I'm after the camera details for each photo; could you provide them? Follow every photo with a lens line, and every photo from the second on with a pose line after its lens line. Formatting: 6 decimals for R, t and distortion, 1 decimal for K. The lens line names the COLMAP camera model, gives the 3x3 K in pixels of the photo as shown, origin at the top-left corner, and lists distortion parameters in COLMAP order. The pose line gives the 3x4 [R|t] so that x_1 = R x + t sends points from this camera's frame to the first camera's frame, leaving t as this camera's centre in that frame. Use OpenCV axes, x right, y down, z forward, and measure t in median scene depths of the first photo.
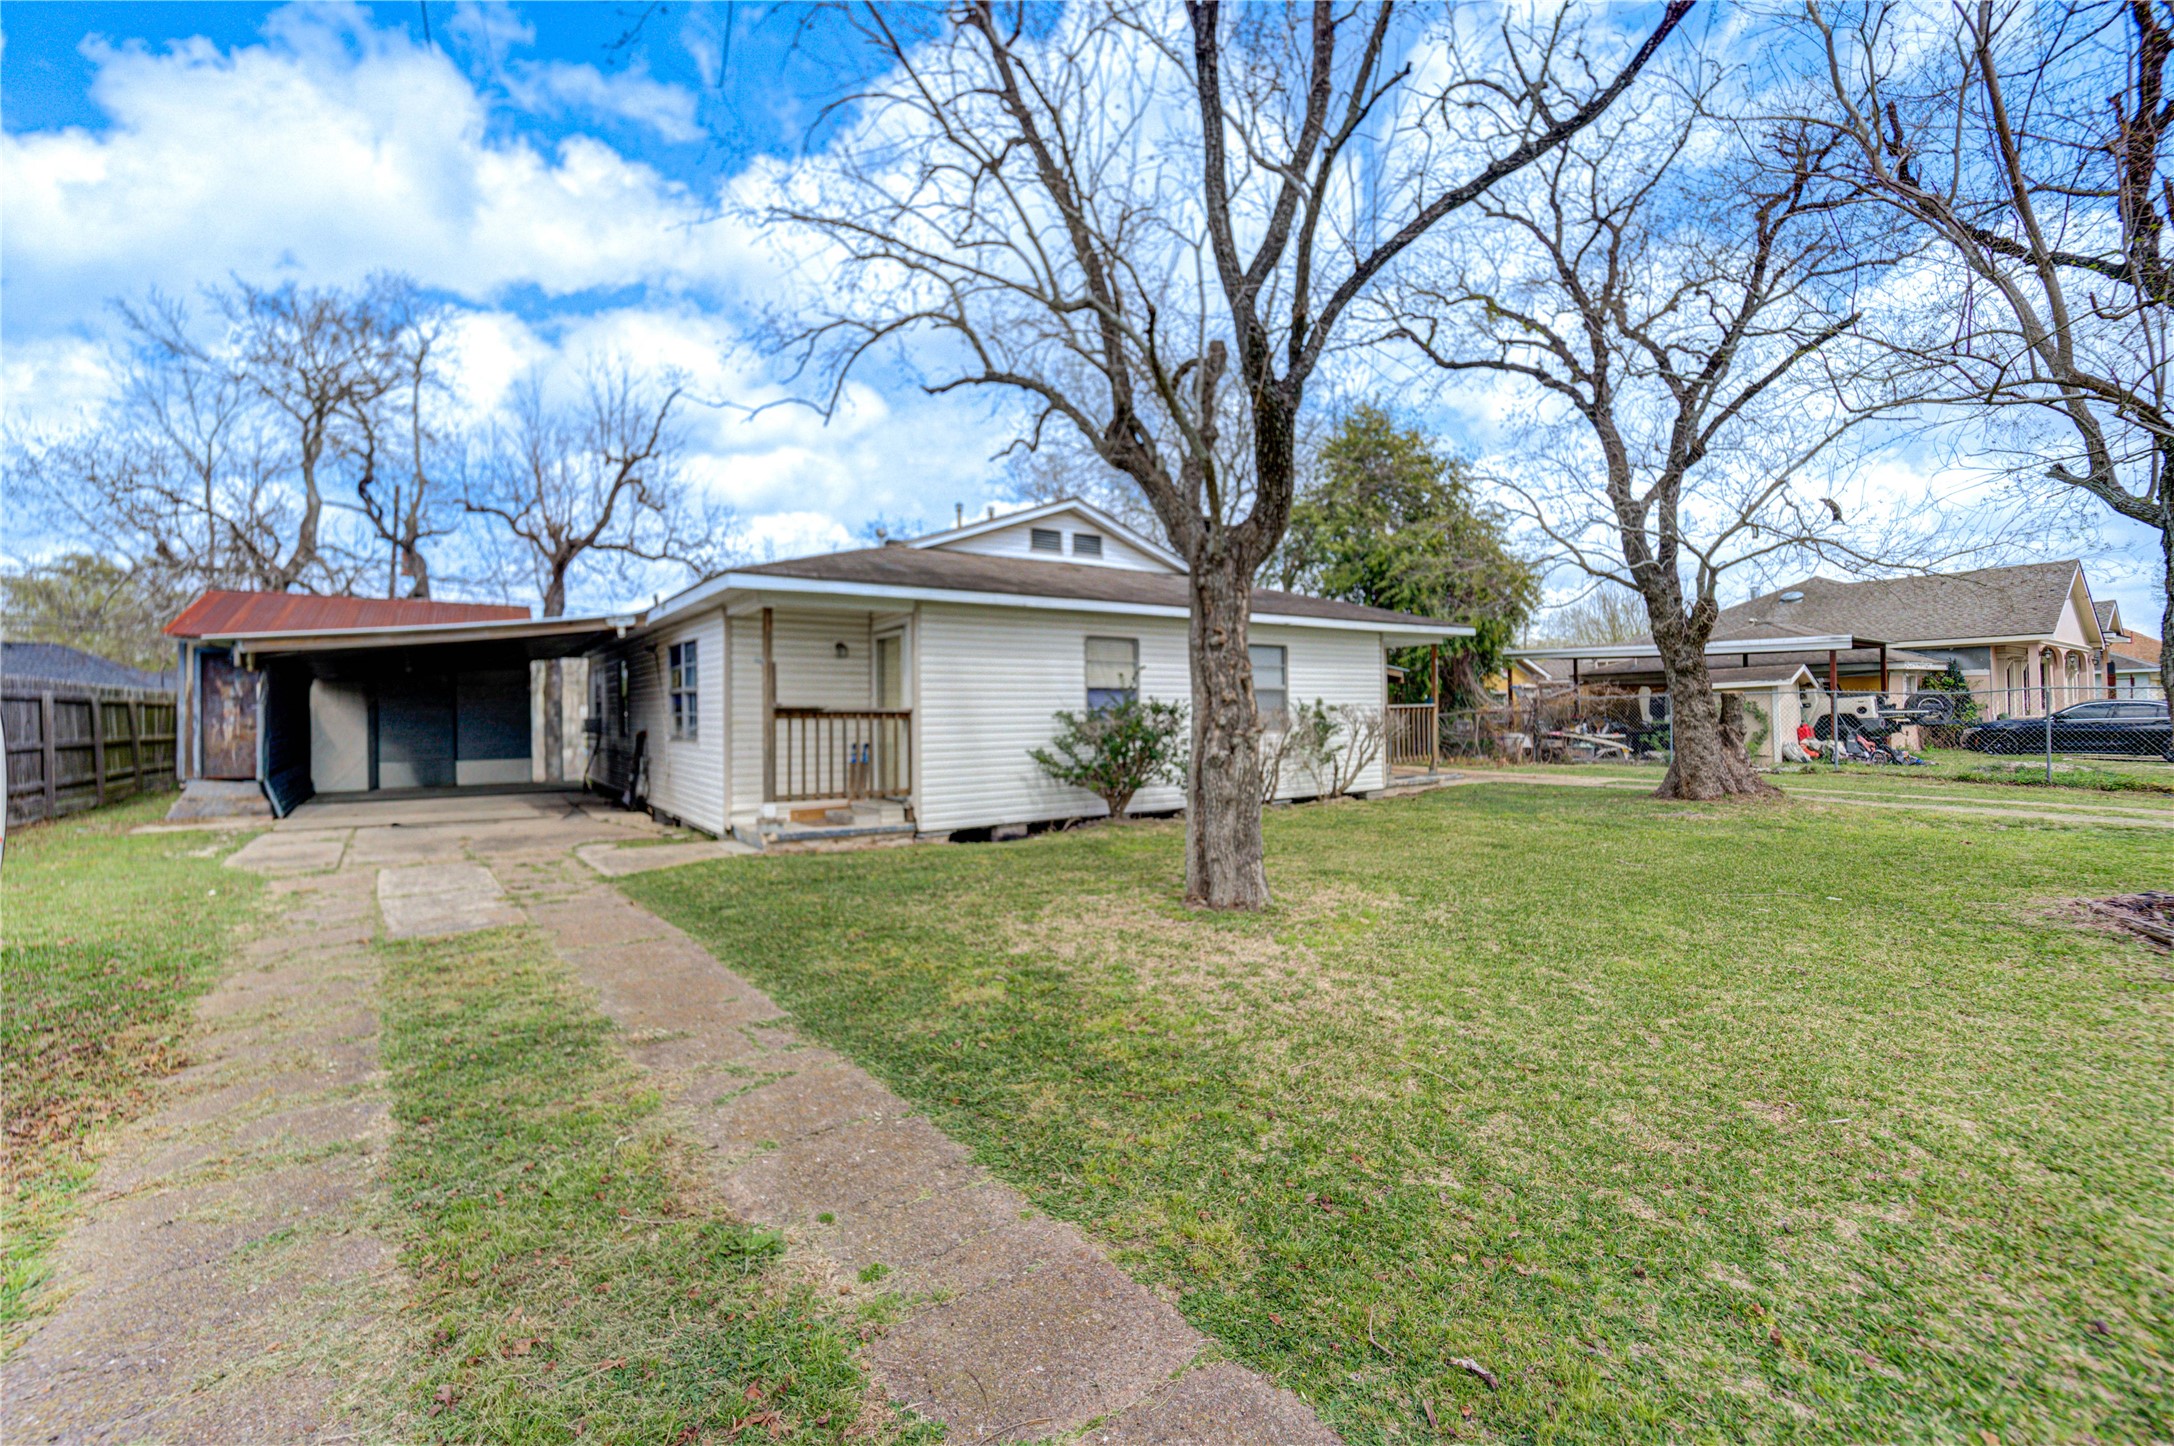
lens RADIAL K [[891.8, 0, 1071.7], [0, 891.8, 699.8], [0, 0, 1]] dist [-0.009490, -0.001023]
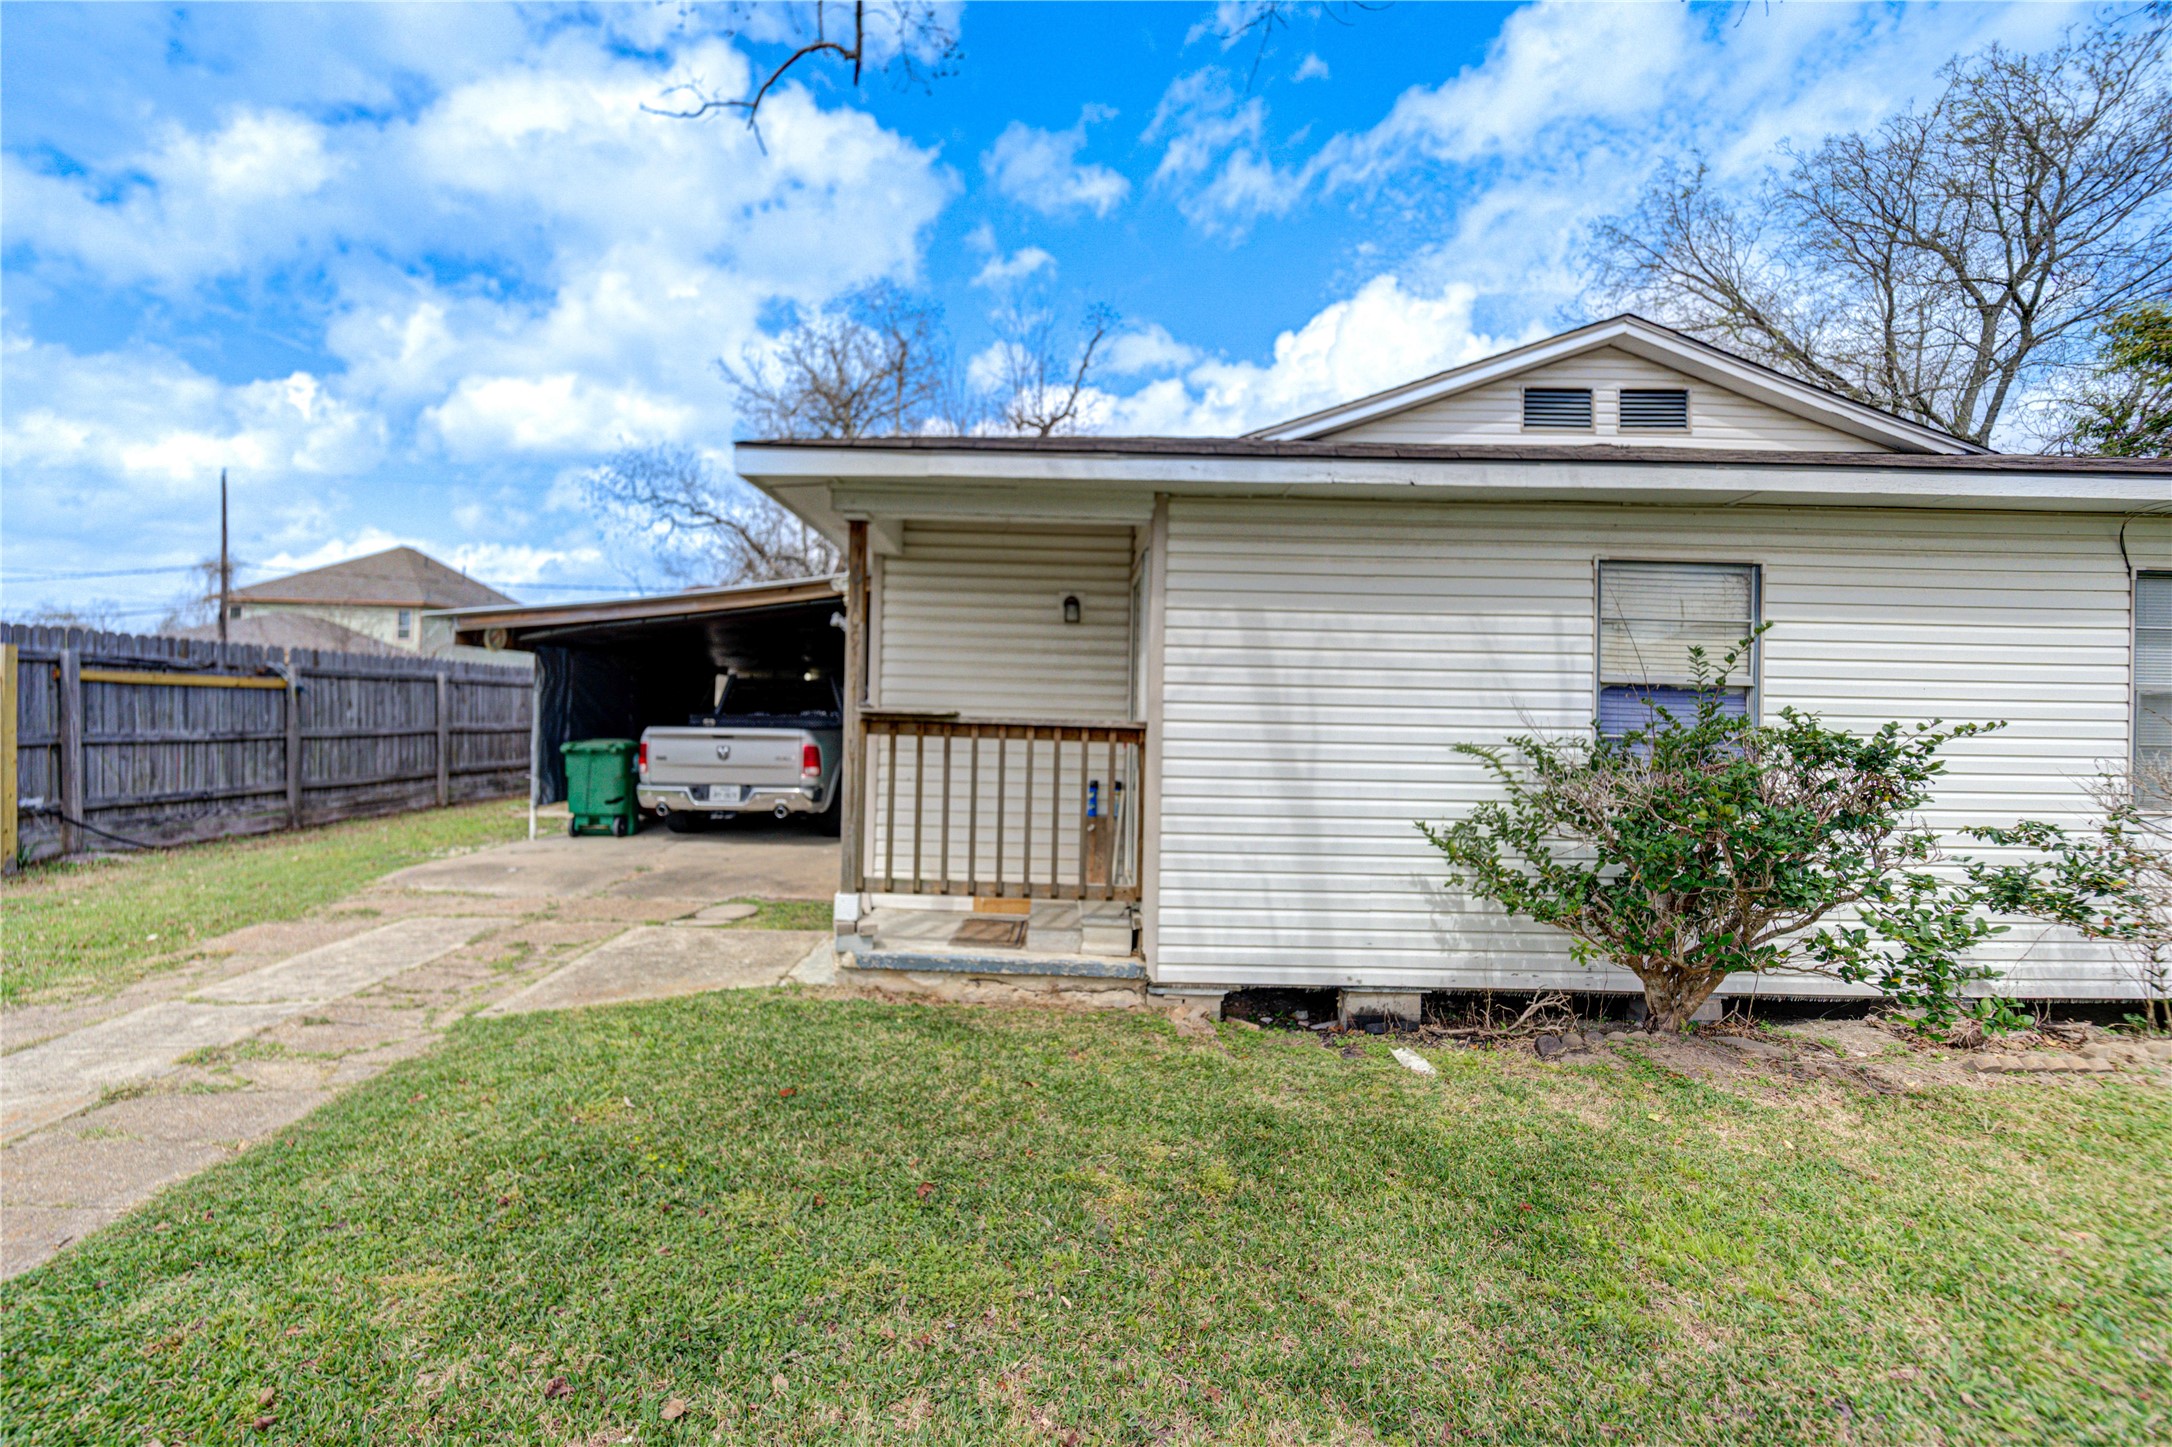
lens RADIAL K [[891.0, 0, 1067.2], [0, 891.0, 704.9], [0, 0, 1]] dist [-0.009490, -0.001023]
pose [[0.816545, 0.024788, -0.576750, 0.042680], [-0.022318, 0.999686, 0.011367, -0.002476], [0.576851, 0.003590, 0.816842, 0.415387]]
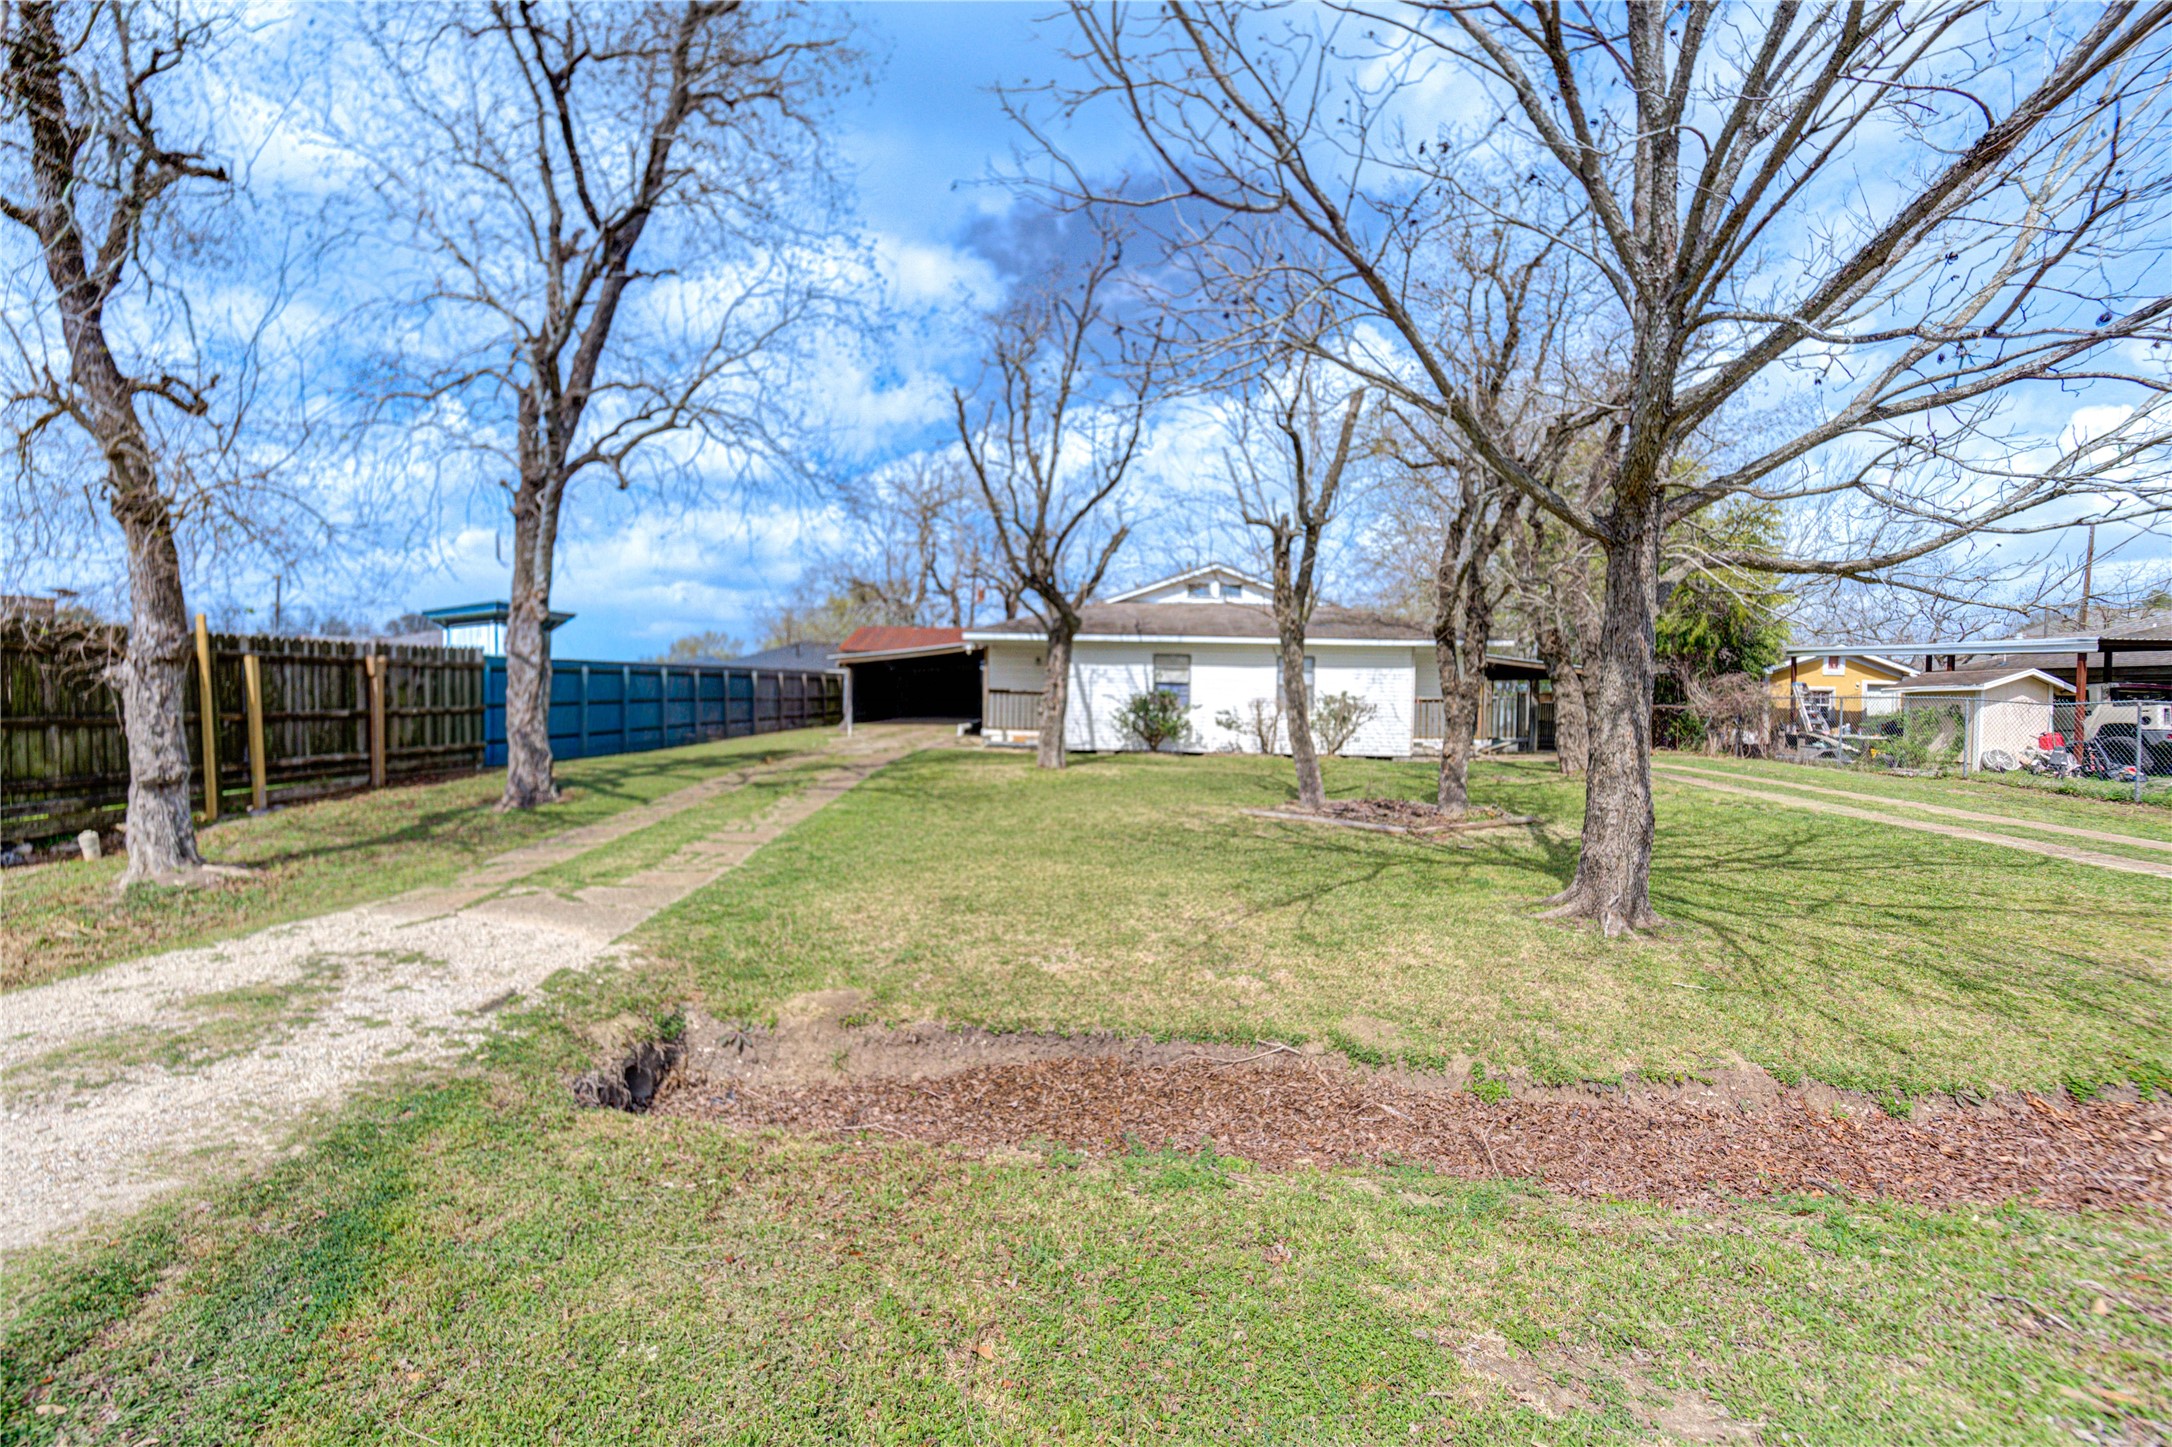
lens RADIAL K [[891.0, 0, 1072.4], [0, 891.0, 694.6], [0, 0, 1]] dist [-0.009490, -0.001023]
pose [[0.801750, 0.029686, -0.596922, 0.794086], [-0.018041, 0.999513, 0.025476, -0.025478], [0.597387, -0.009657, 0.801895, -0.472847]]
